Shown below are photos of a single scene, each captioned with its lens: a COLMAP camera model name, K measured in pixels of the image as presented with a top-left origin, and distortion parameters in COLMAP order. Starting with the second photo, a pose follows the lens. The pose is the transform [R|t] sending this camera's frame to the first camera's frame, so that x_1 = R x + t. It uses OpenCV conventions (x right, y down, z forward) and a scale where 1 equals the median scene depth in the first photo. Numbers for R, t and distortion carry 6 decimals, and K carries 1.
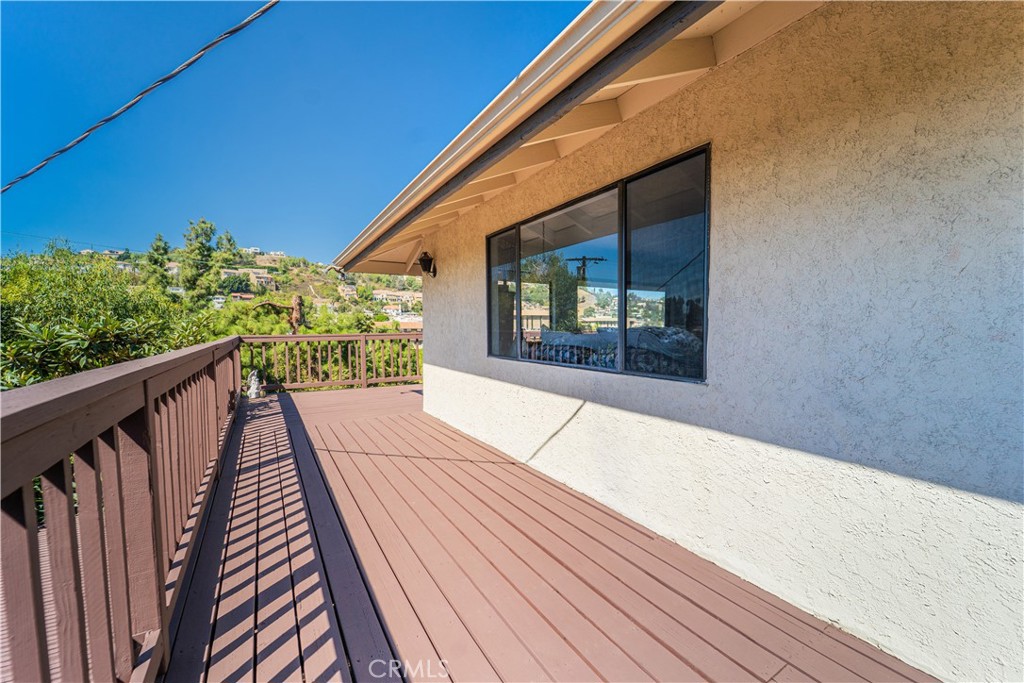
lens RADIAL K [[402.4, 0, 509.7], [0, 402.4, 357.4], [0, 0, 1]] dist [-0.000943, -0.000154]
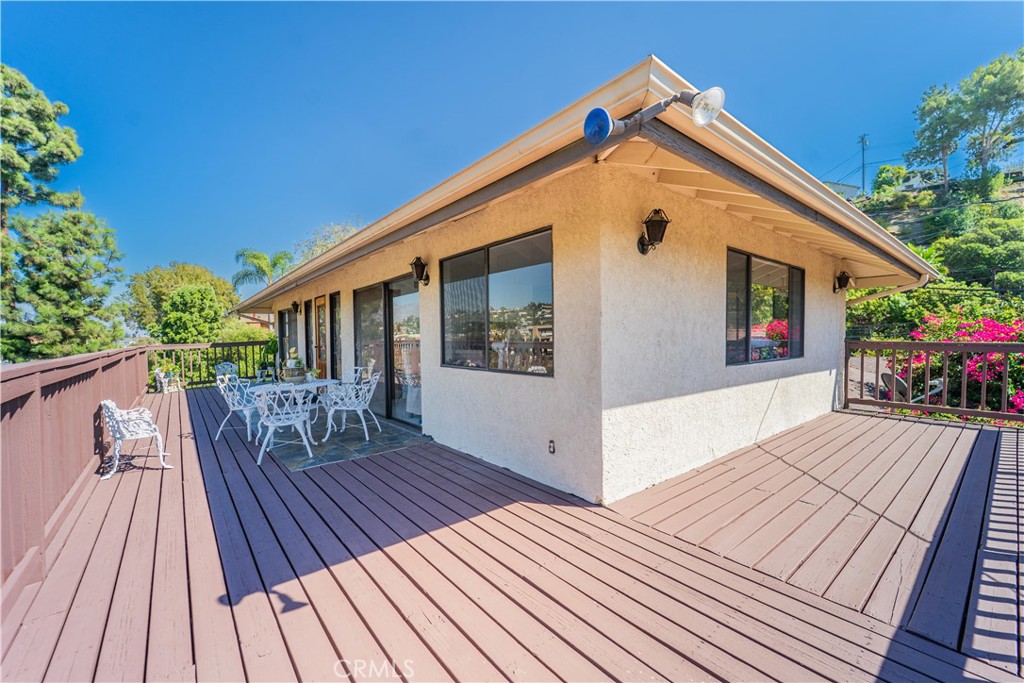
lens RADIAL K [[413.0, 0, 504.9], [0, 413.0, 345.2], [0, 0, 1]] dist [0.000012, -0.000417]
pose [[-0.129611, -0.016238, 0.991432, -0.992176], [0.084985, 0.996005, 0.027423, -0.126819], [-0.987916, 0.087811, -0.127713, 1.658532]]
